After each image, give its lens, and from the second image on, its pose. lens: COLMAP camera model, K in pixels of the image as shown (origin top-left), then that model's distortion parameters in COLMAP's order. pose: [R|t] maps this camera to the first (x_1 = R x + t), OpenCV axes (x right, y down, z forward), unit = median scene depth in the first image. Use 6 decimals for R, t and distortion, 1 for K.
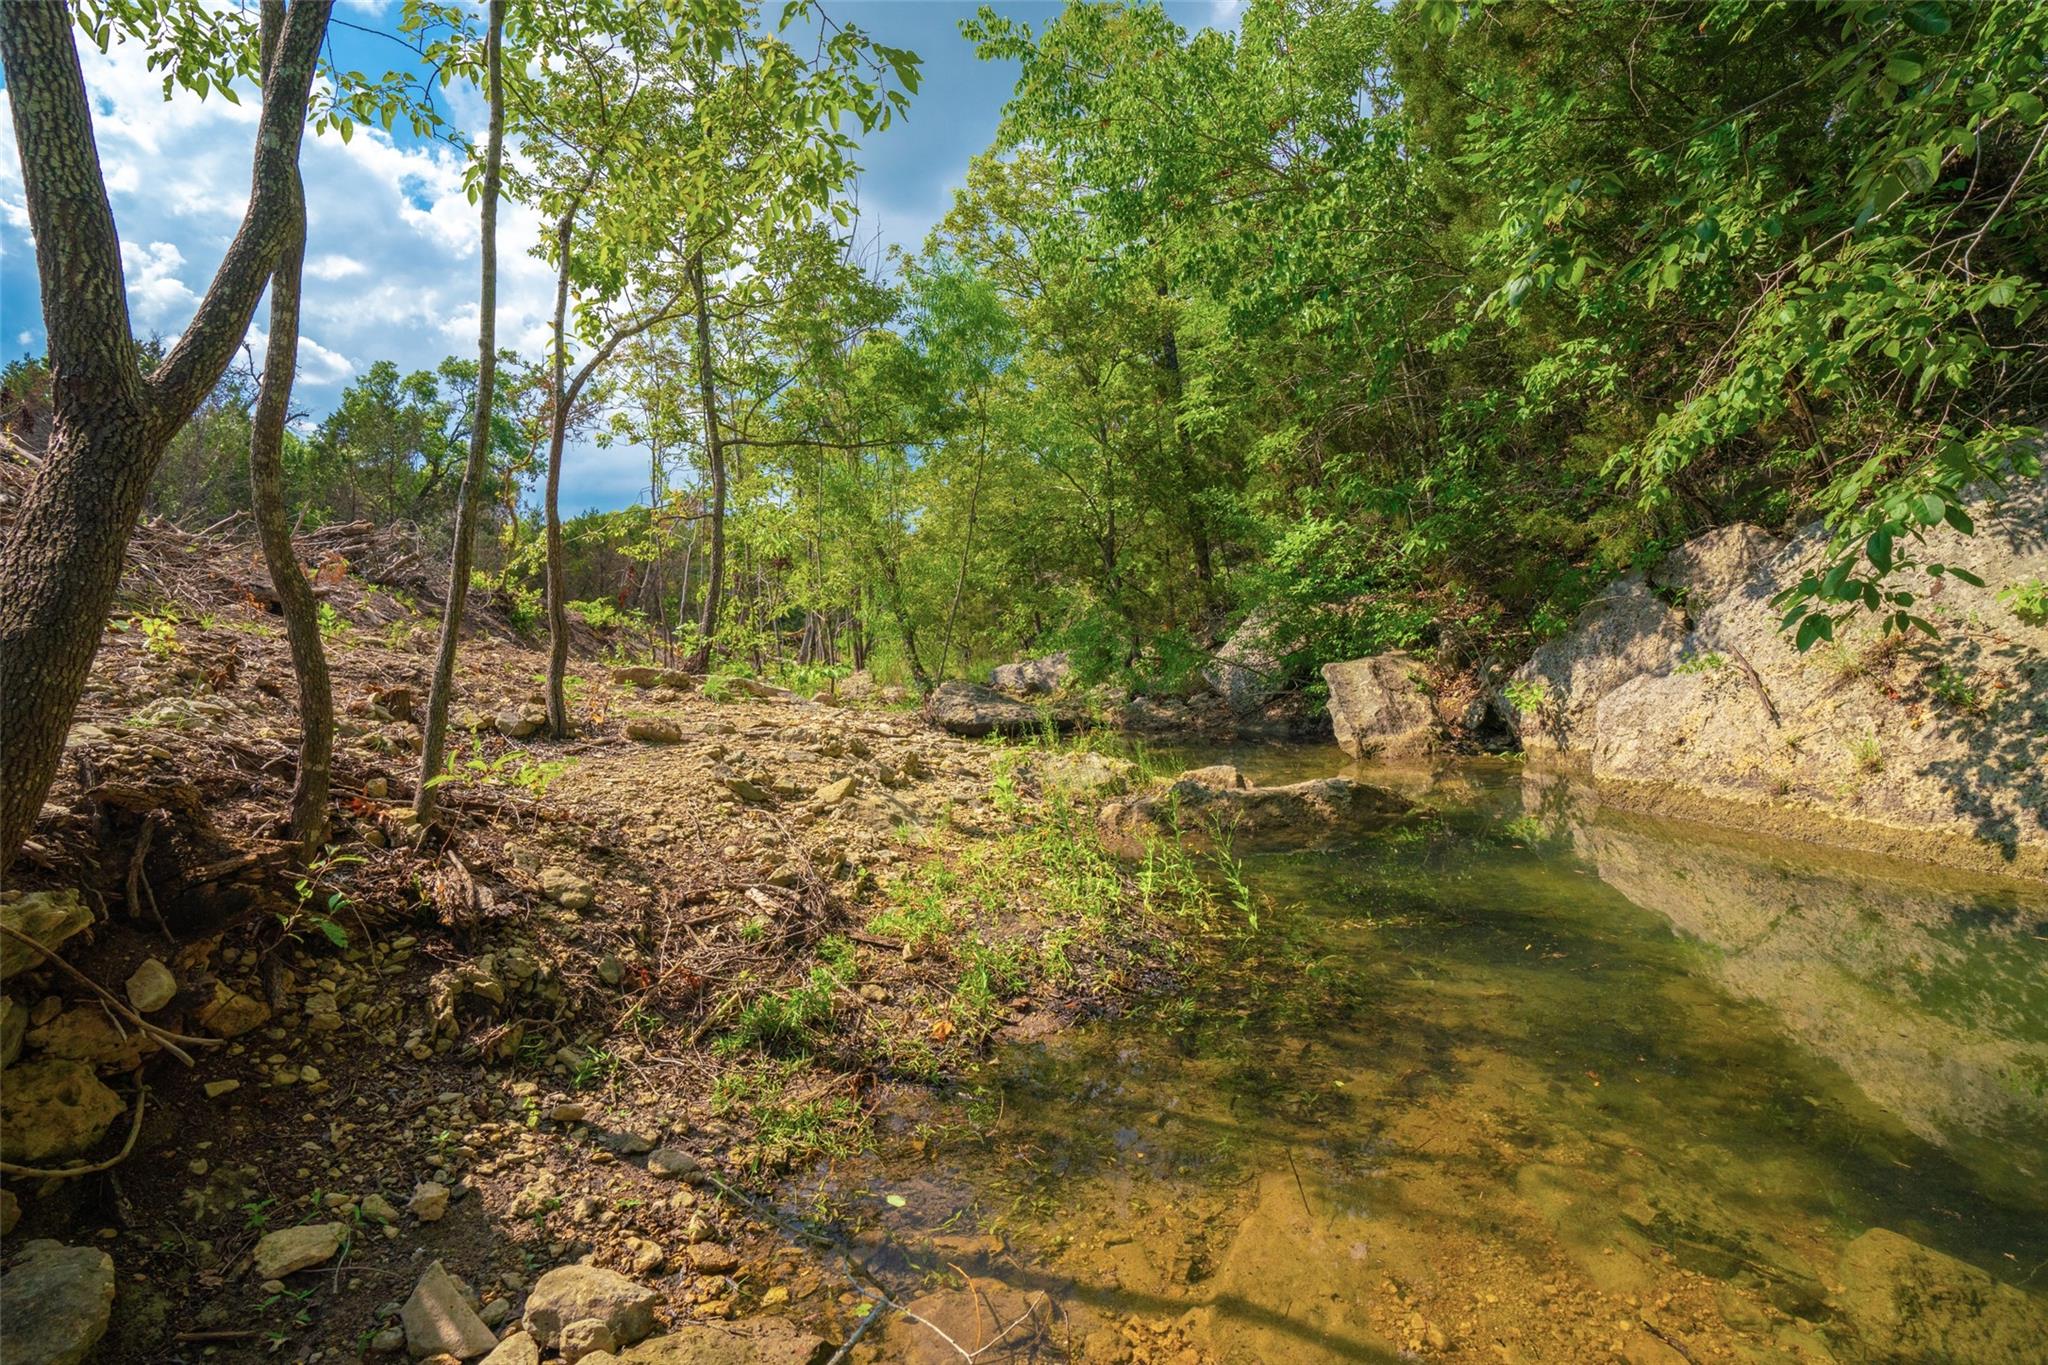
lens RADIAL K [[1000.4, 0, 1024.0], [0, 1000.4, 682.5], [0, 0, 1]] dist [-0.072048, 0.028305]
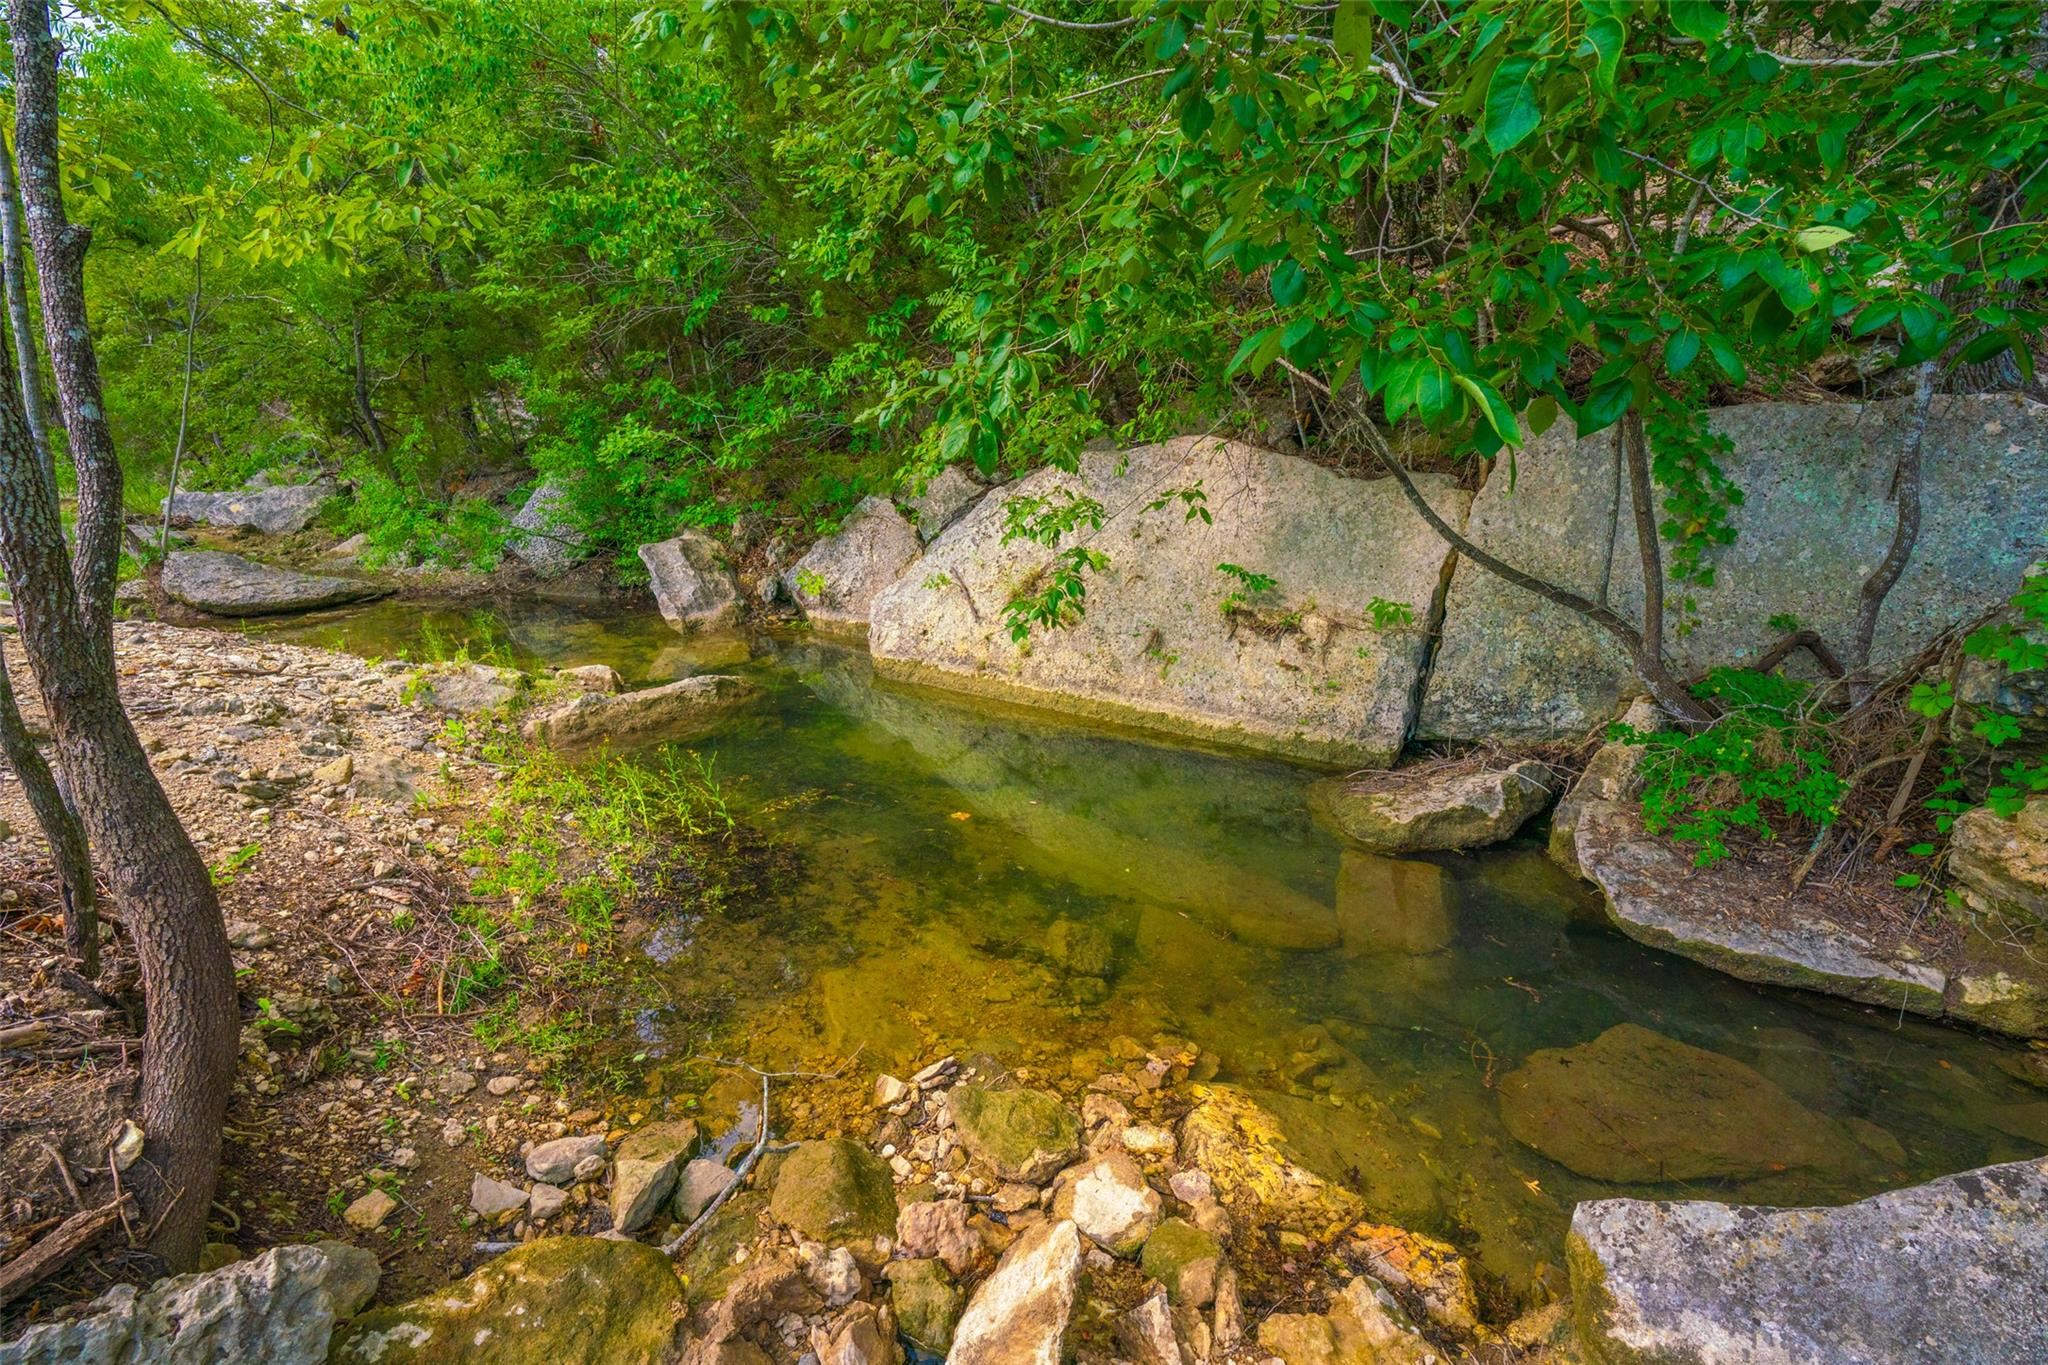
lens RADIAL K [[1000.4, 0, 1024.0], [0, 1000.4, 682.5], [0, 0, 1]] dist [-0.072048, 0.028305]
pose [[0.719061, -0.119300, 0.684630, -0.299813], [-0.036031, 0.977430, 0.208165, -0.196559], [-0.694012, -0.174351, 0.698534, -0.220376]]
